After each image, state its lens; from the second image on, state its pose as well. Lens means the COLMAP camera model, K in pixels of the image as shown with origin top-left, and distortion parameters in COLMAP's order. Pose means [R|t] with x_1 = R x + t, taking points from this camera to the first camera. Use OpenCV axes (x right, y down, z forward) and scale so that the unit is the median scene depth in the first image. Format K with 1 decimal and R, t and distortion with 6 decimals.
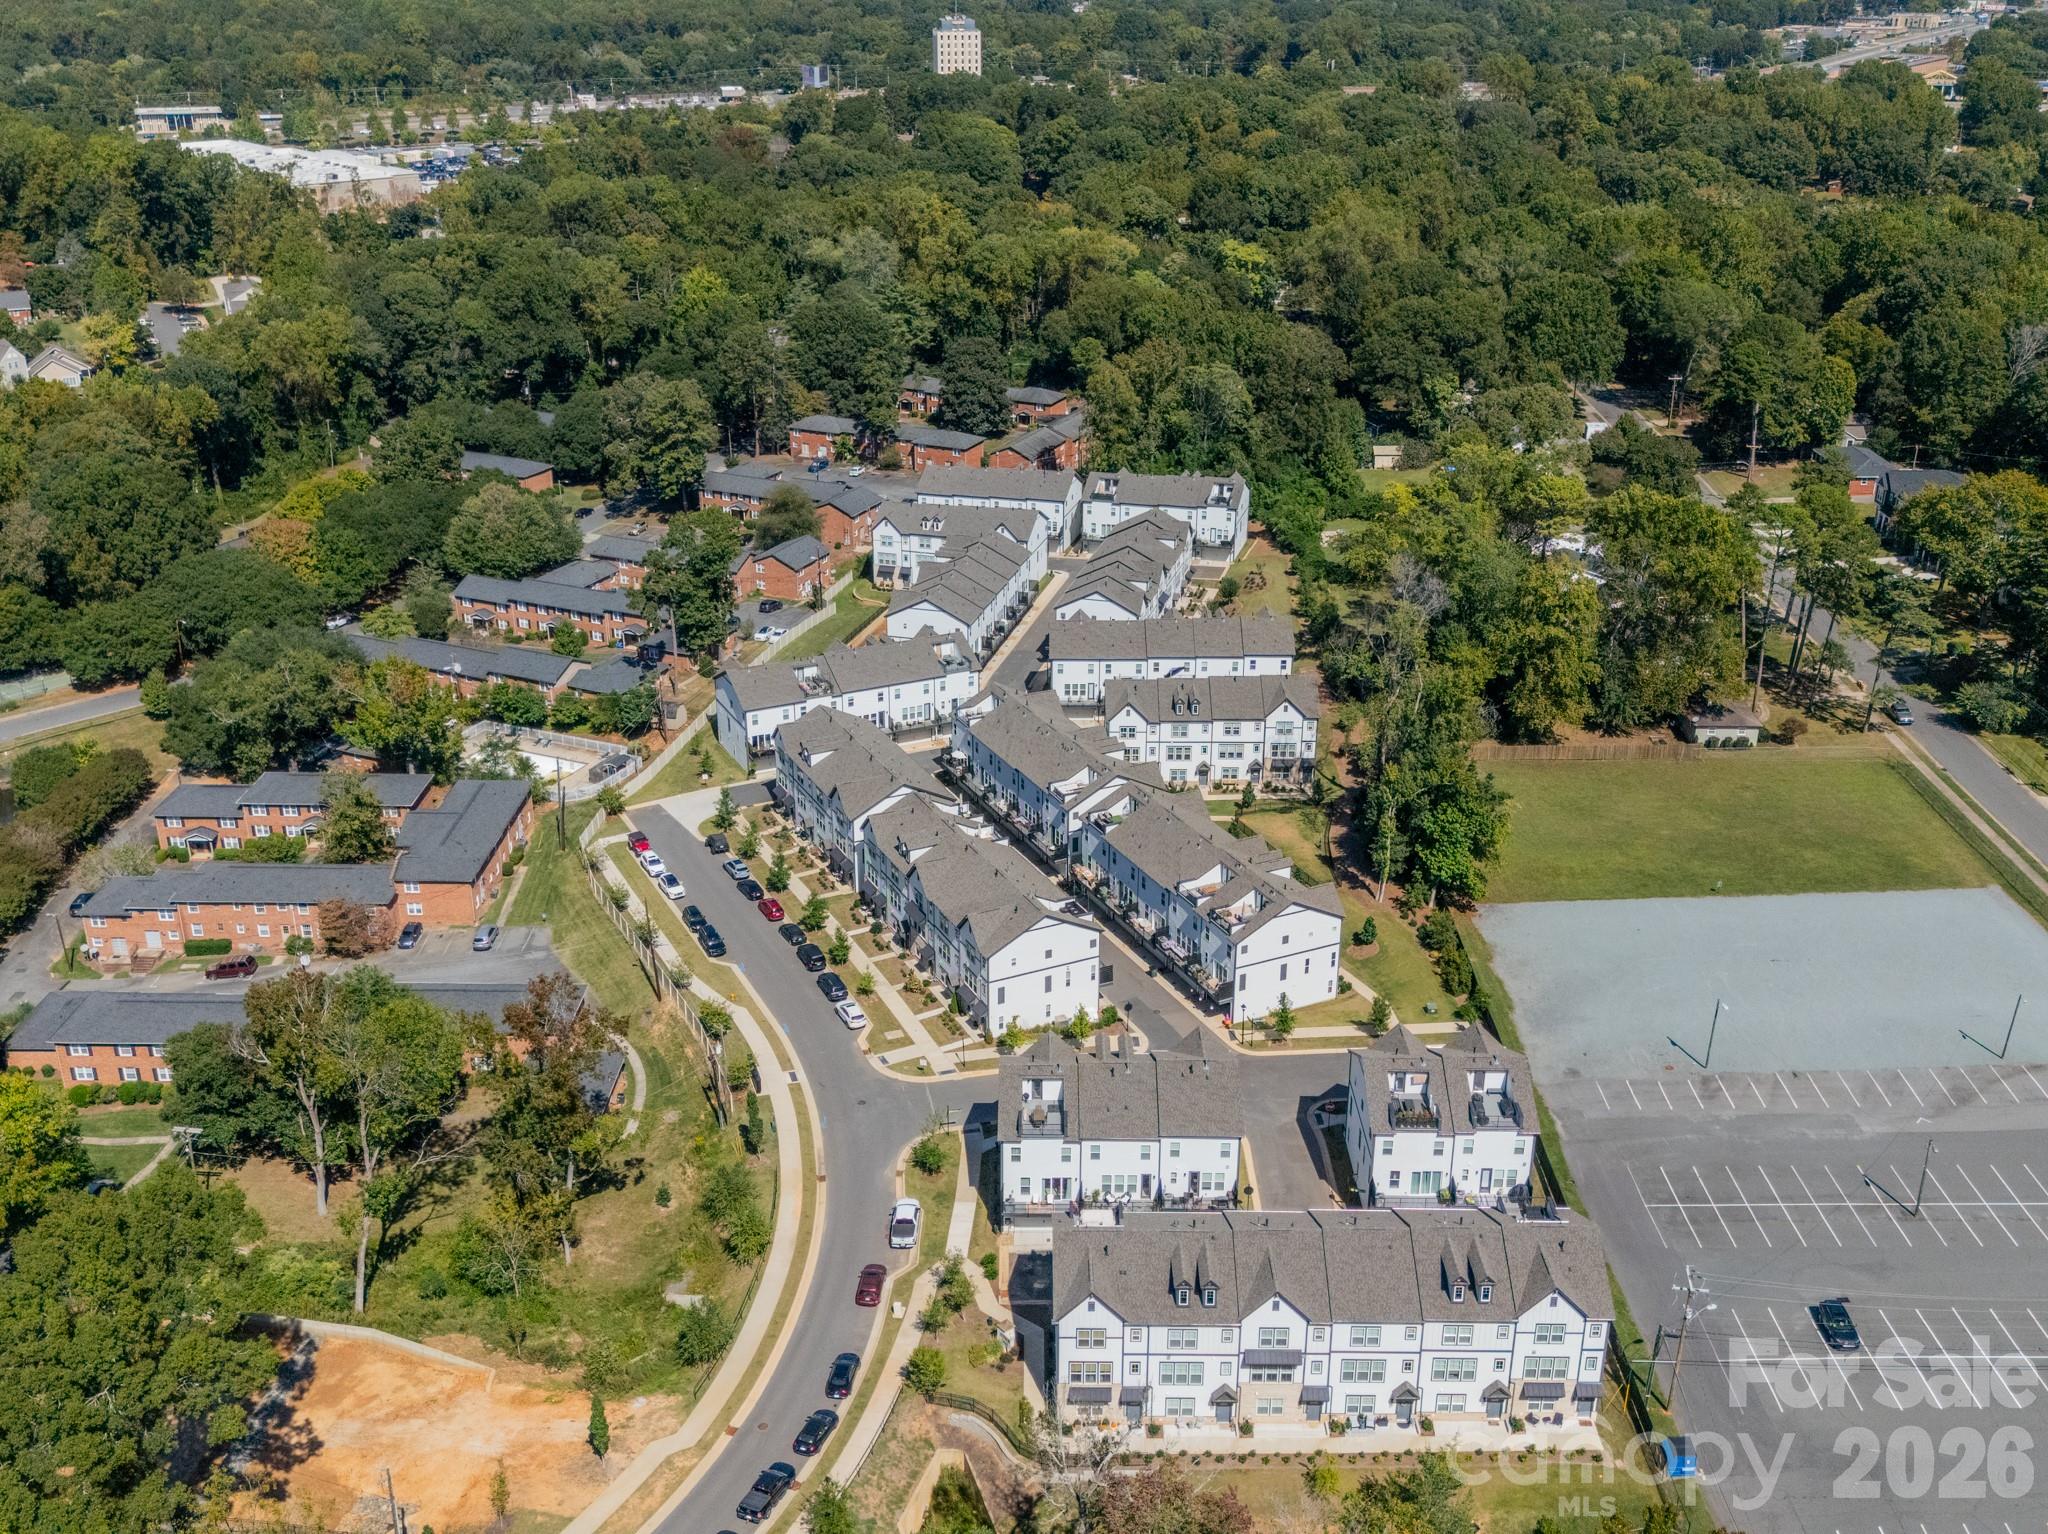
lens RADIAL K [[1973.2, 0, 1024.0], [0, 1973.2, 767.0], [0, 0, 1]] dist [0.161864, -0.339440]
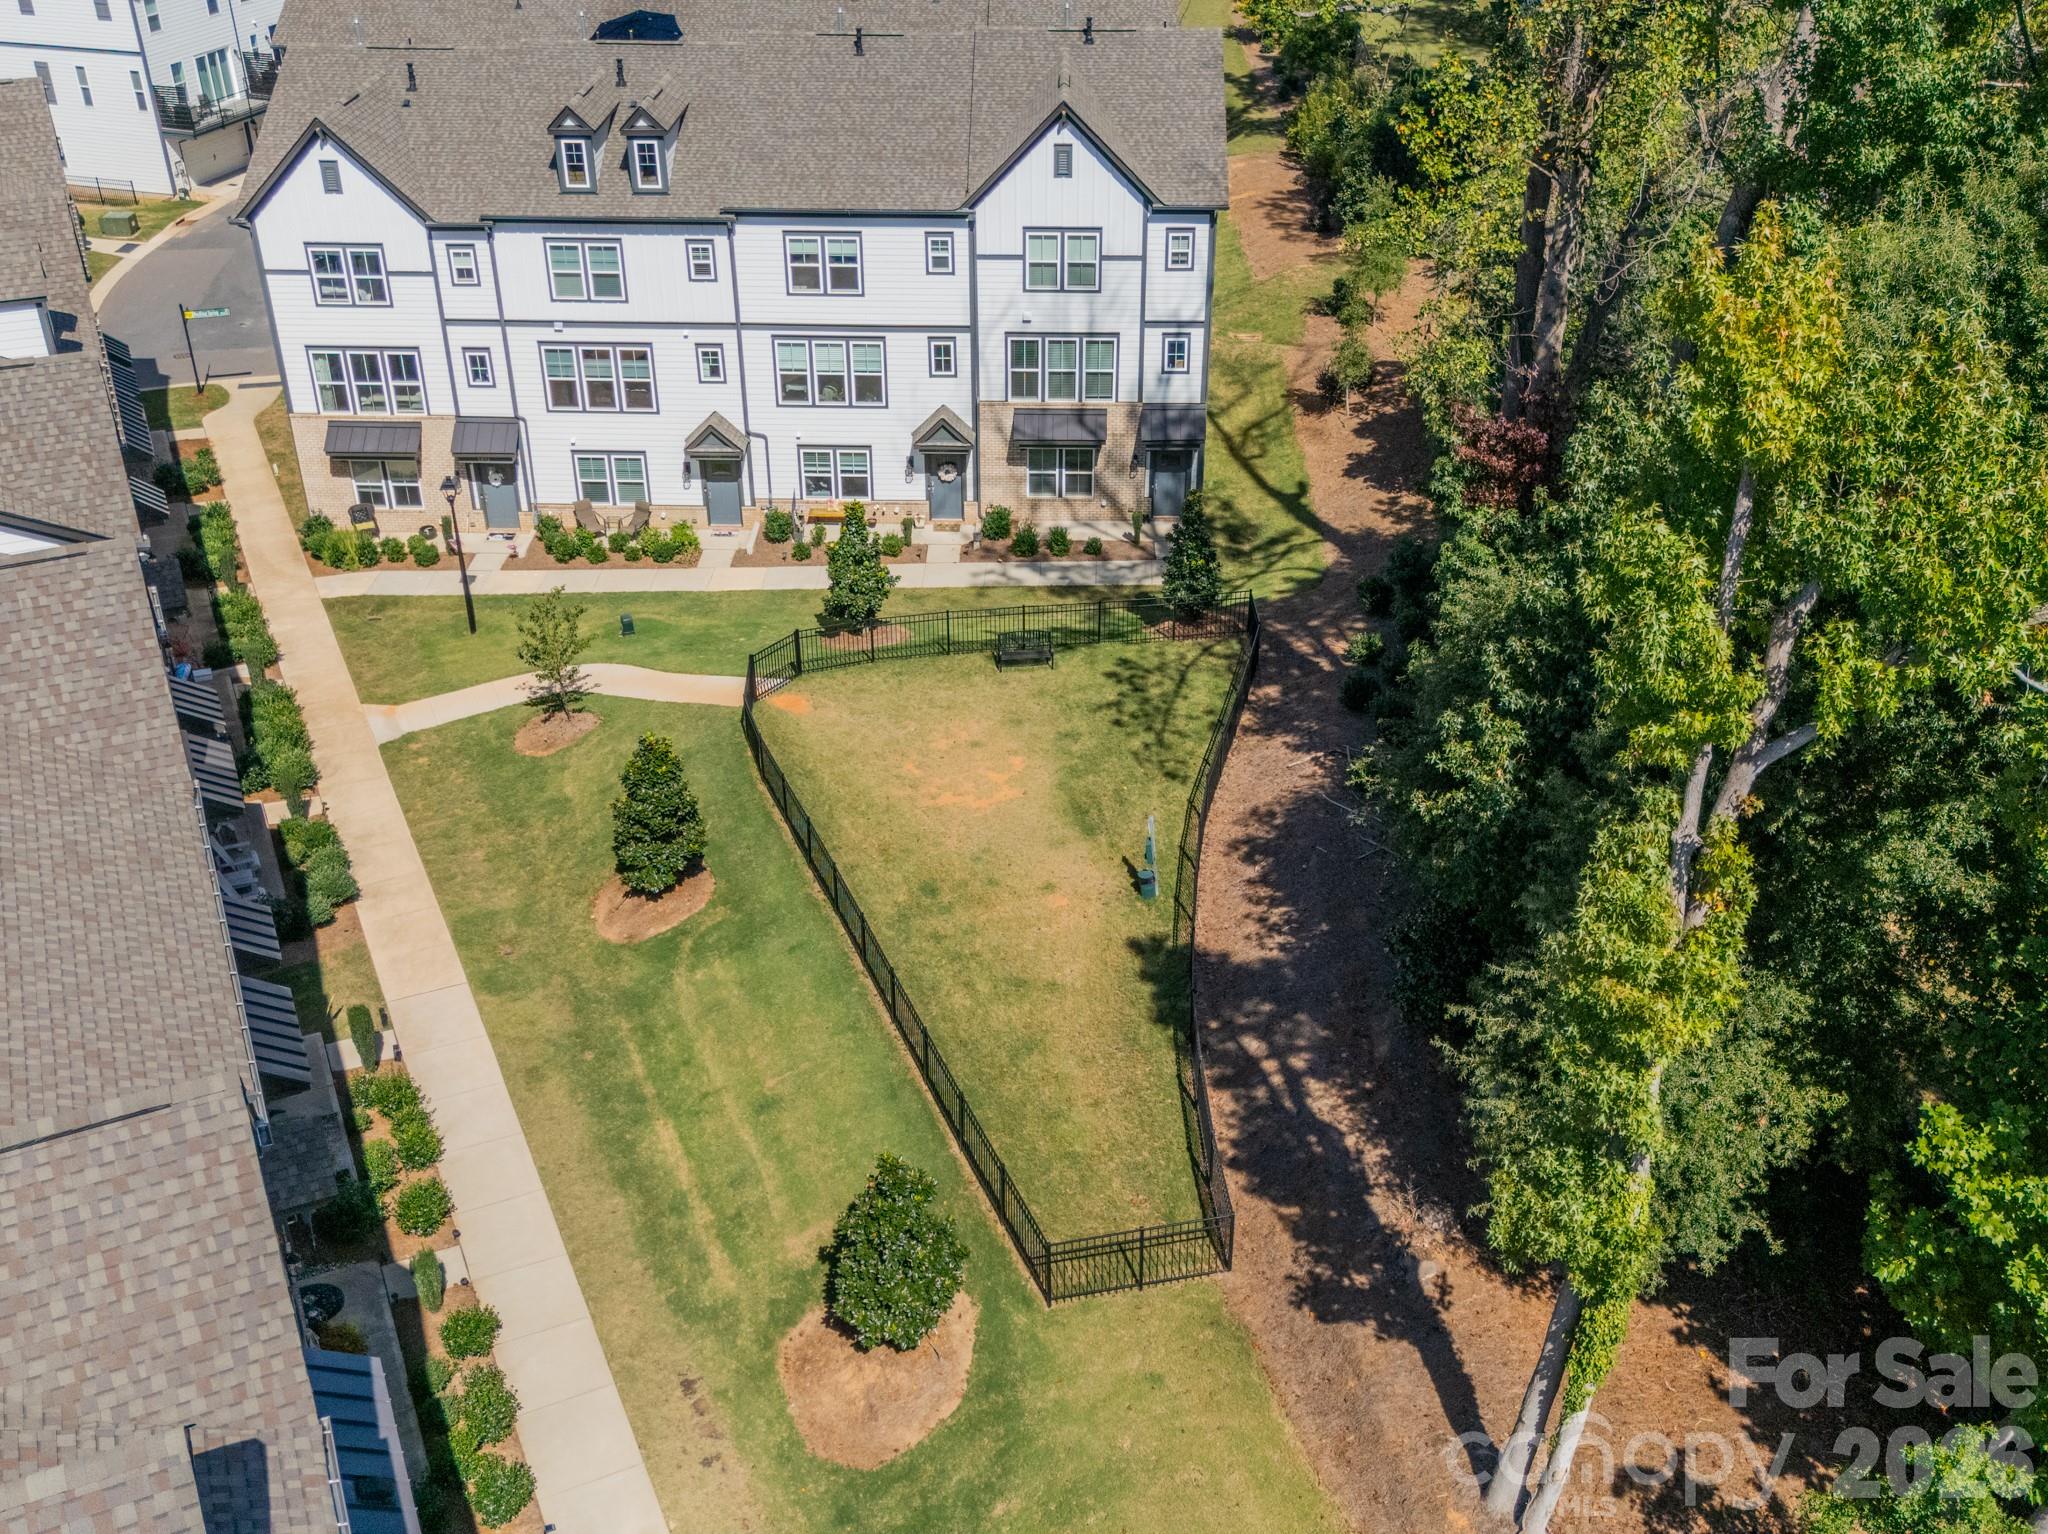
lens RADIAL K [[1973.2, 0, 1024.0], [0, 1973.2, 767.0], [0, 0, 1]] dist [0.161864, -0.339440]
pose [[0.999796, 0.008135, -0.018490, 0.131134], [-0.005730, 0.991940, 0.126581, 0.007935], [0.019371, -0.126449, 0.991784, 0.771931]]
